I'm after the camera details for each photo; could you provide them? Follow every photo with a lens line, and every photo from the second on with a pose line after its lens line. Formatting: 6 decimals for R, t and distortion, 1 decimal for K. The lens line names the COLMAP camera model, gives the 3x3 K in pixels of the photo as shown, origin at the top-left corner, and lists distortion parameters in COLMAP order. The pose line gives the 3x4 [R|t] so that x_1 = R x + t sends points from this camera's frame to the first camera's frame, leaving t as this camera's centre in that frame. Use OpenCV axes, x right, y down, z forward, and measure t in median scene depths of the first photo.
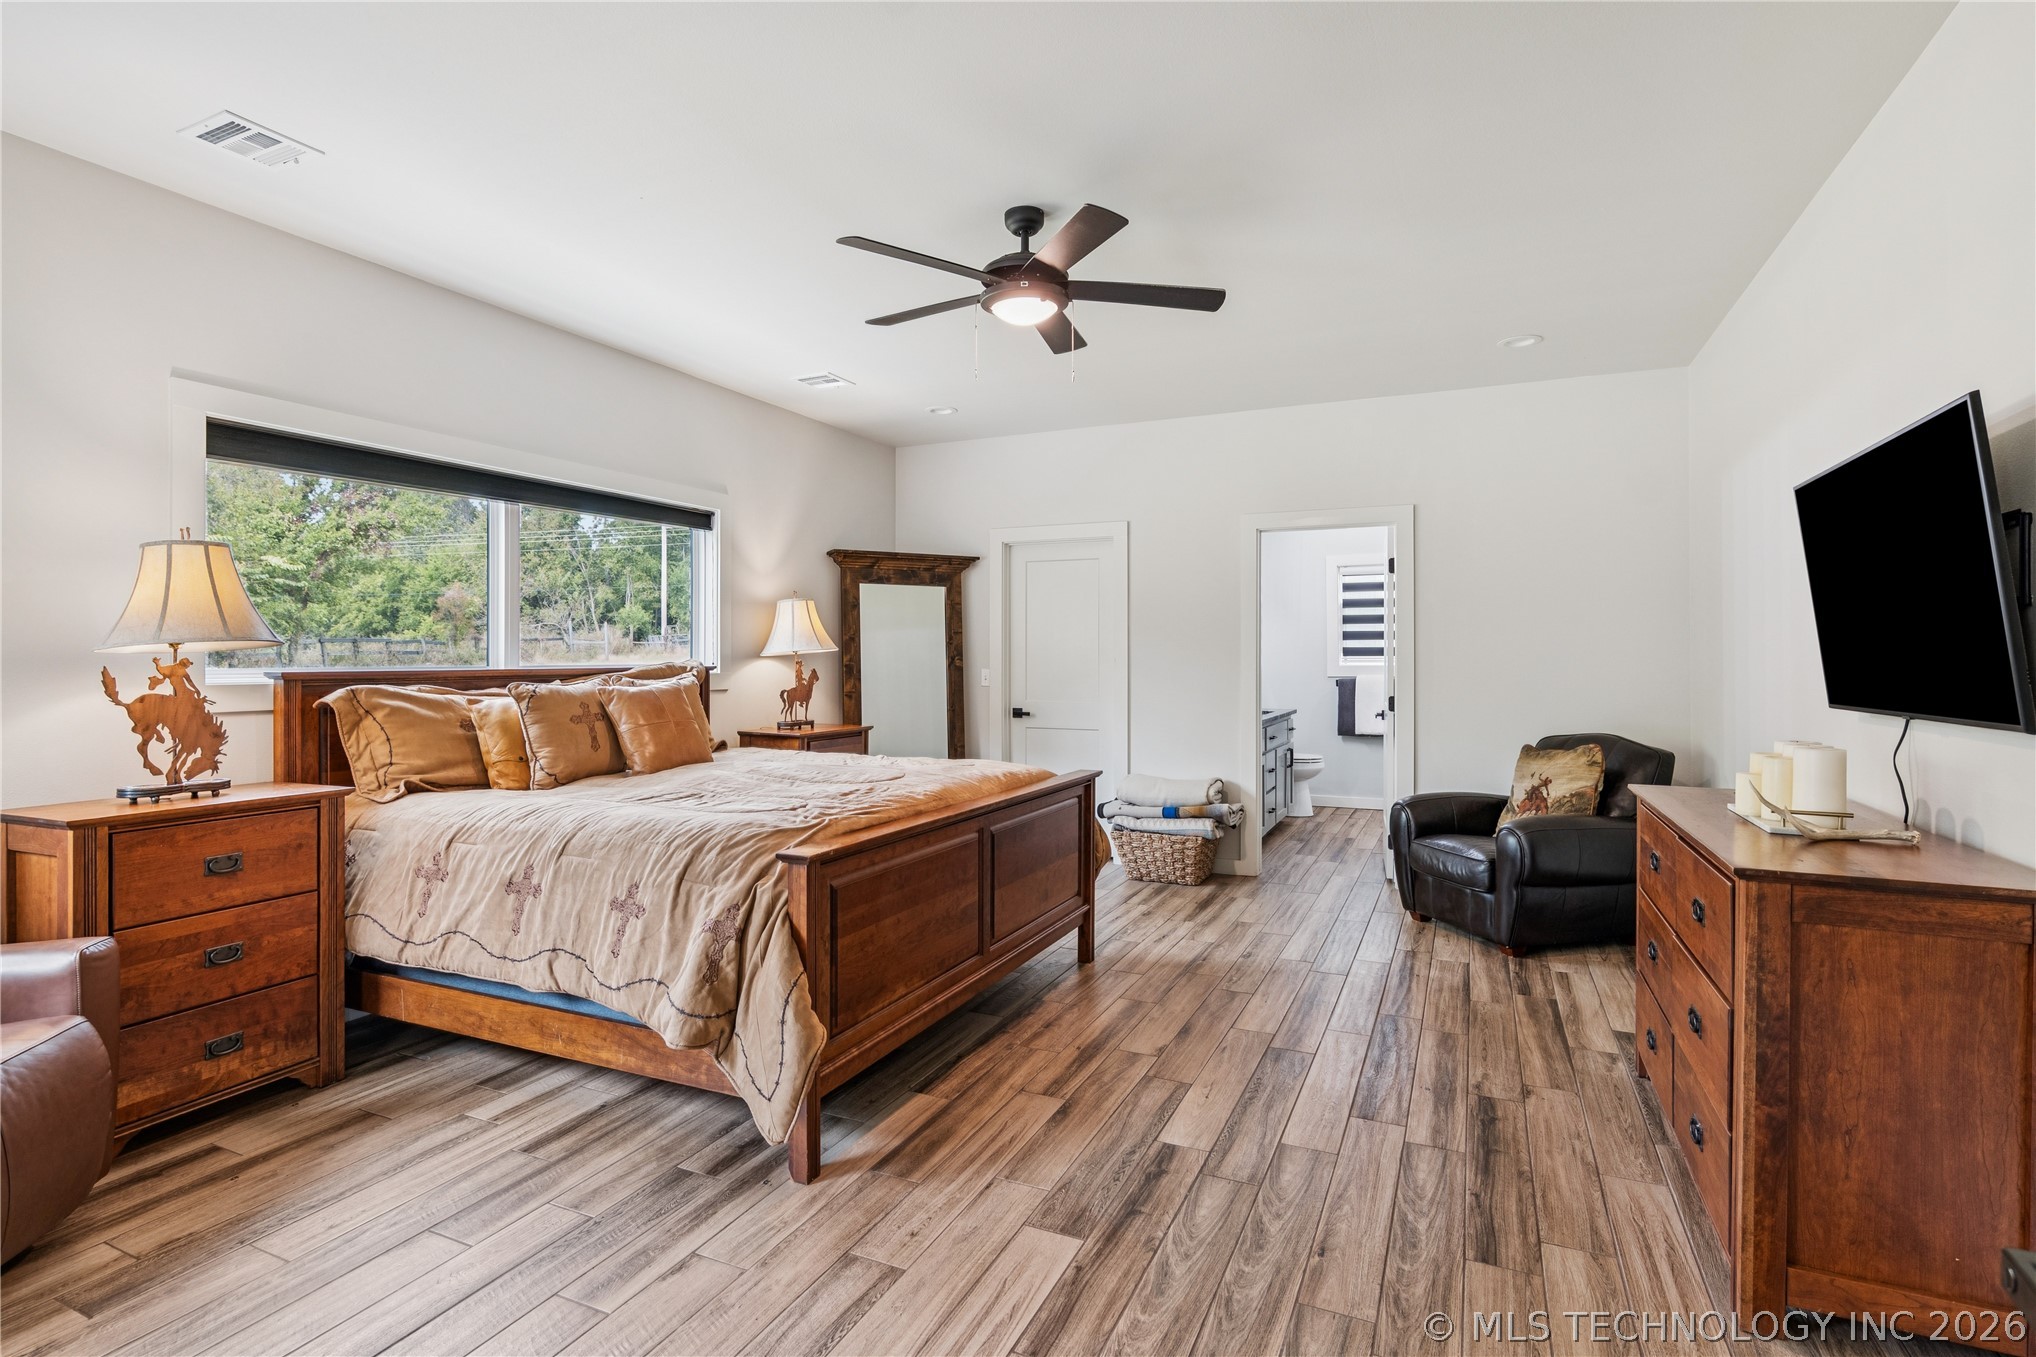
lens RADIAL K [[1009.0, 0, 1021.9], [0, 1009.0, 644.8], [0, 0, 1]] dist [-0.003180, -0.000501]
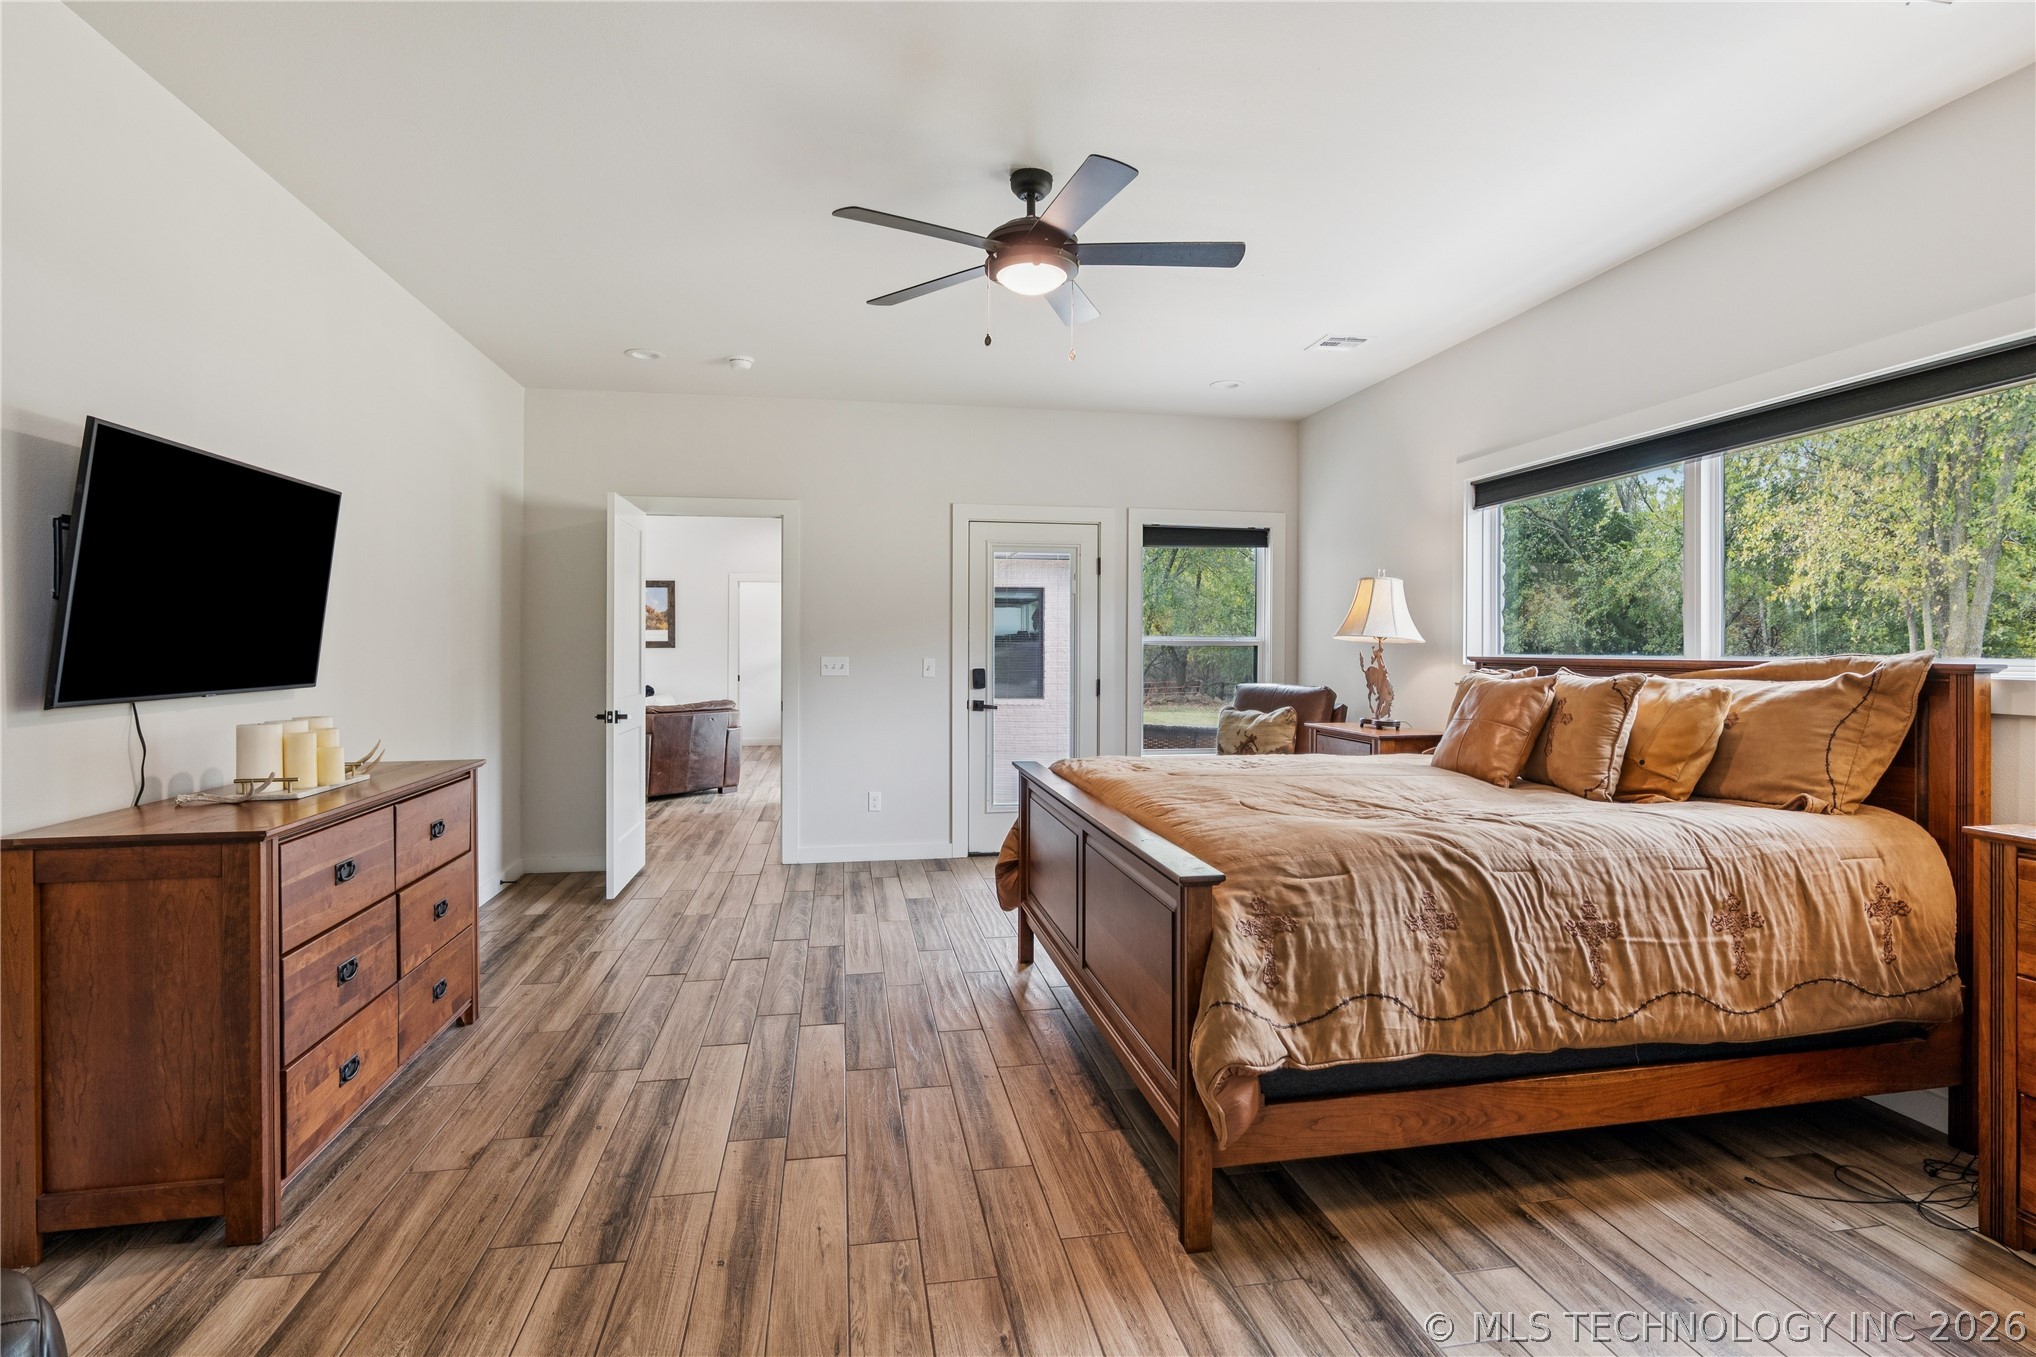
lens RADIAL K [[1009.0, 0, 1021.9], [0, 1009.0, 644.8], [0, 0, 1]] dist [-0.003180, -0.000501]
pose [[-0.823799, -0.002526, -0.566877, 0.657857], [0.006802, 0.999874, -0.014340, 0.031261], [0.566842, -0.015669, -0.823678, 2.139309]]
